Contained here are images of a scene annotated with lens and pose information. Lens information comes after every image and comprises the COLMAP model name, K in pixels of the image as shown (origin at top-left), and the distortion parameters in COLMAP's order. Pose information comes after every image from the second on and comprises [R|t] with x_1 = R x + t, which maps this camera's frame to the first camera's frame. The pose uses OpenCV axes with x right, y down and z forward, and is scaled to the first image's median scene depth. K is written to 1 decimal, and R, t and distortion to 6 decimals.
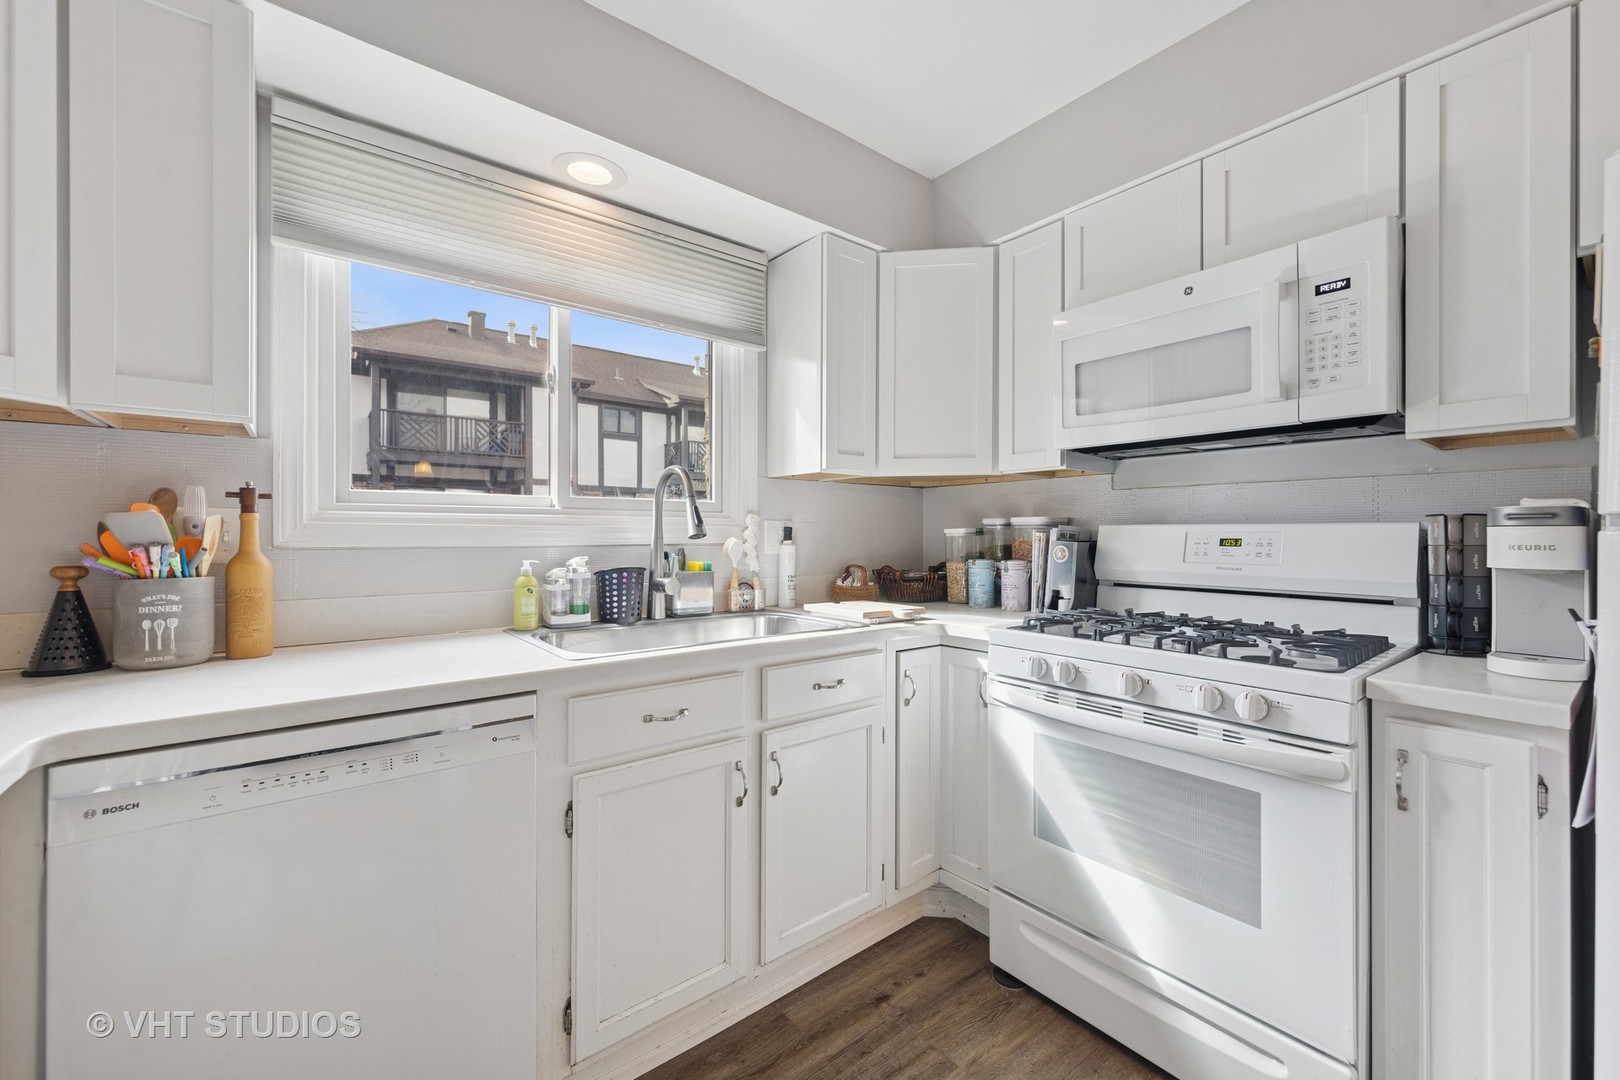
lens RADIAL K [[642.2, 0, 807.8], [0, 642.2, 534.7], [0, 0, 1]] dist [0.009698, -0.001280]
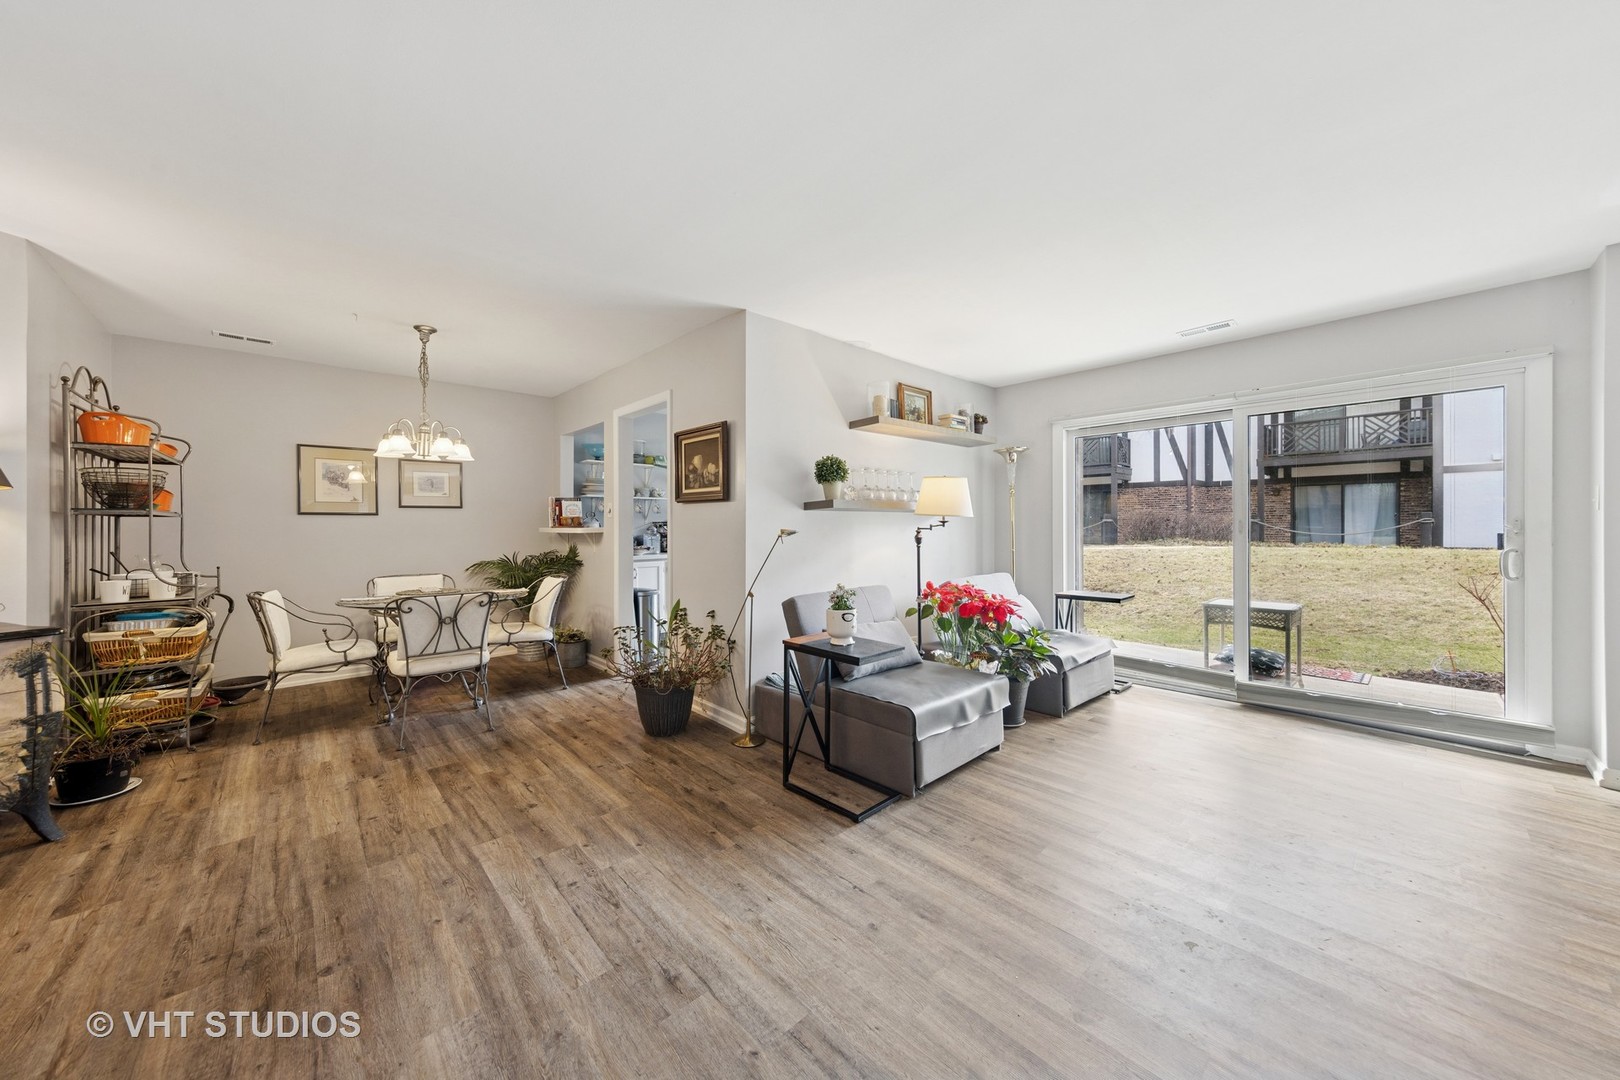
lens RADIAL K [[558.4, 0, 808.7], [0, 558.4, 527.1], [0, 0, 1]] dist [0.006579, -0.000308]
pose [[0.090673, -0.001785, -0.995879, 2.974427], [-0.000140, 0.999998, -0.001805, 0.002822], [0.995881, 0.000303, 0.090673, 0.396709]]
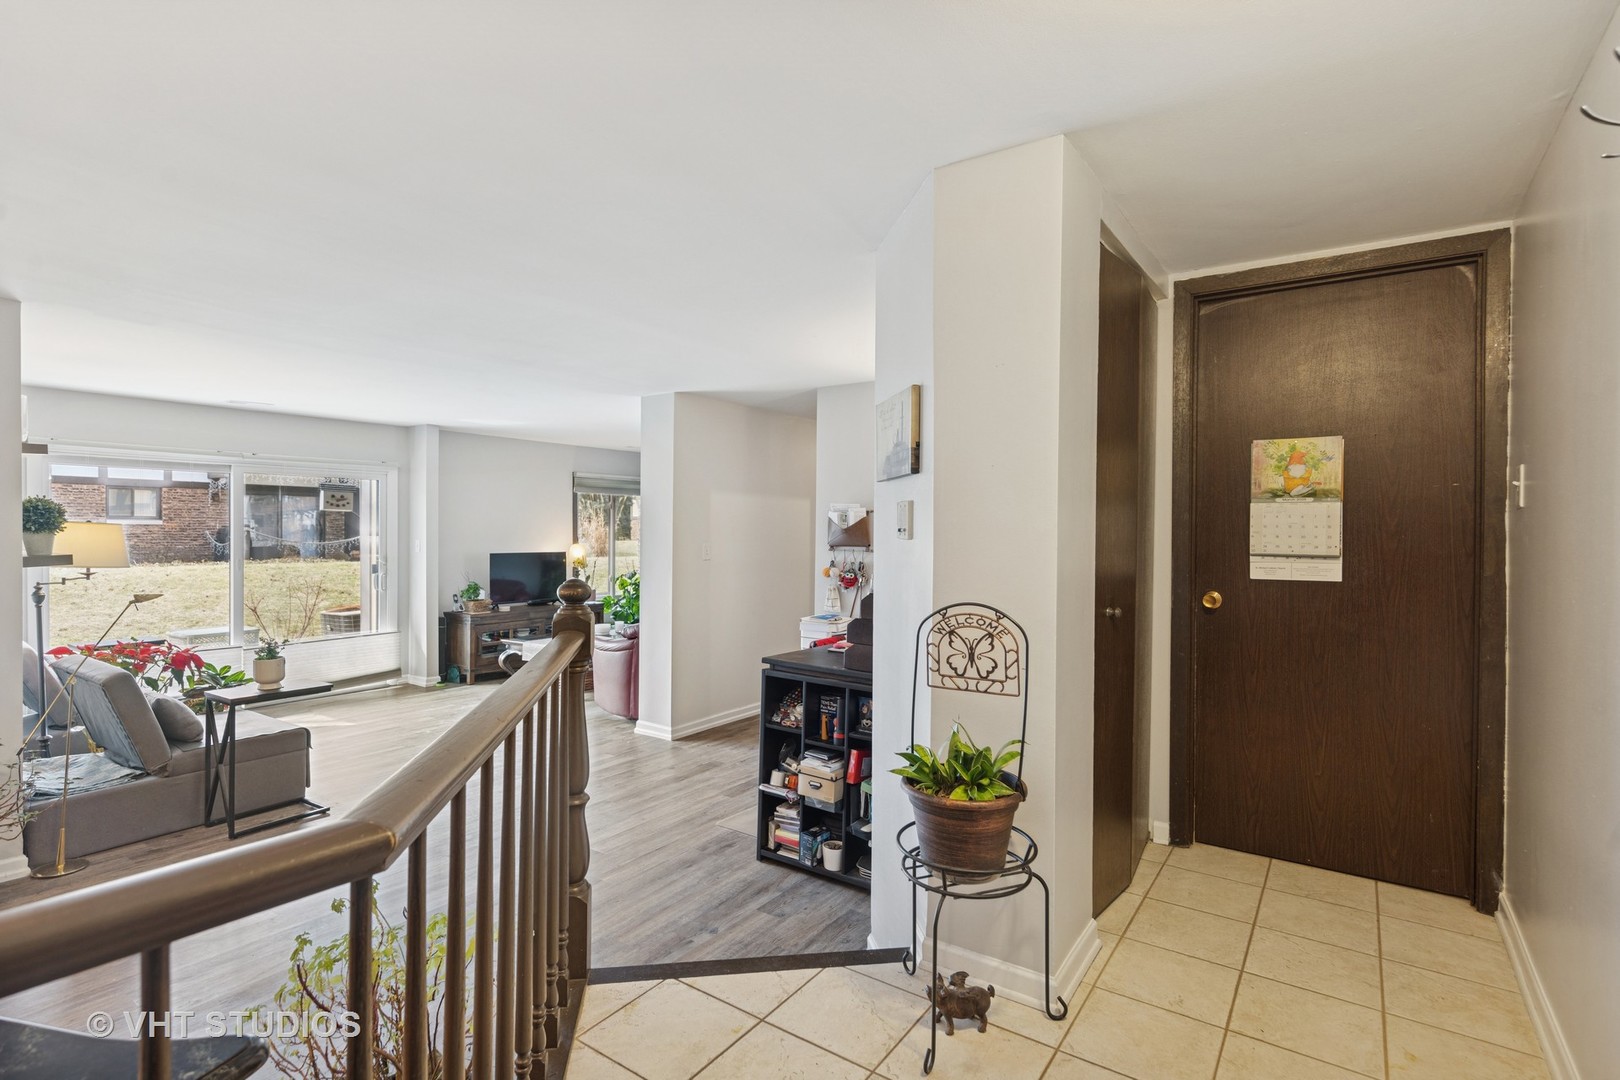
lens RADIAL K [[802.9, 0, 807.4], [0, 802.9, 537.2], [0, 0, 1]] dist [0.014026, -0.000249]
pose [[0.955420, -0.001248, 0.295248, 2.392667], [-0.001064, 0.999970, 0.007668, -0.153739], [-0.295249, -0.007640, 0.955390, -1.976318]]
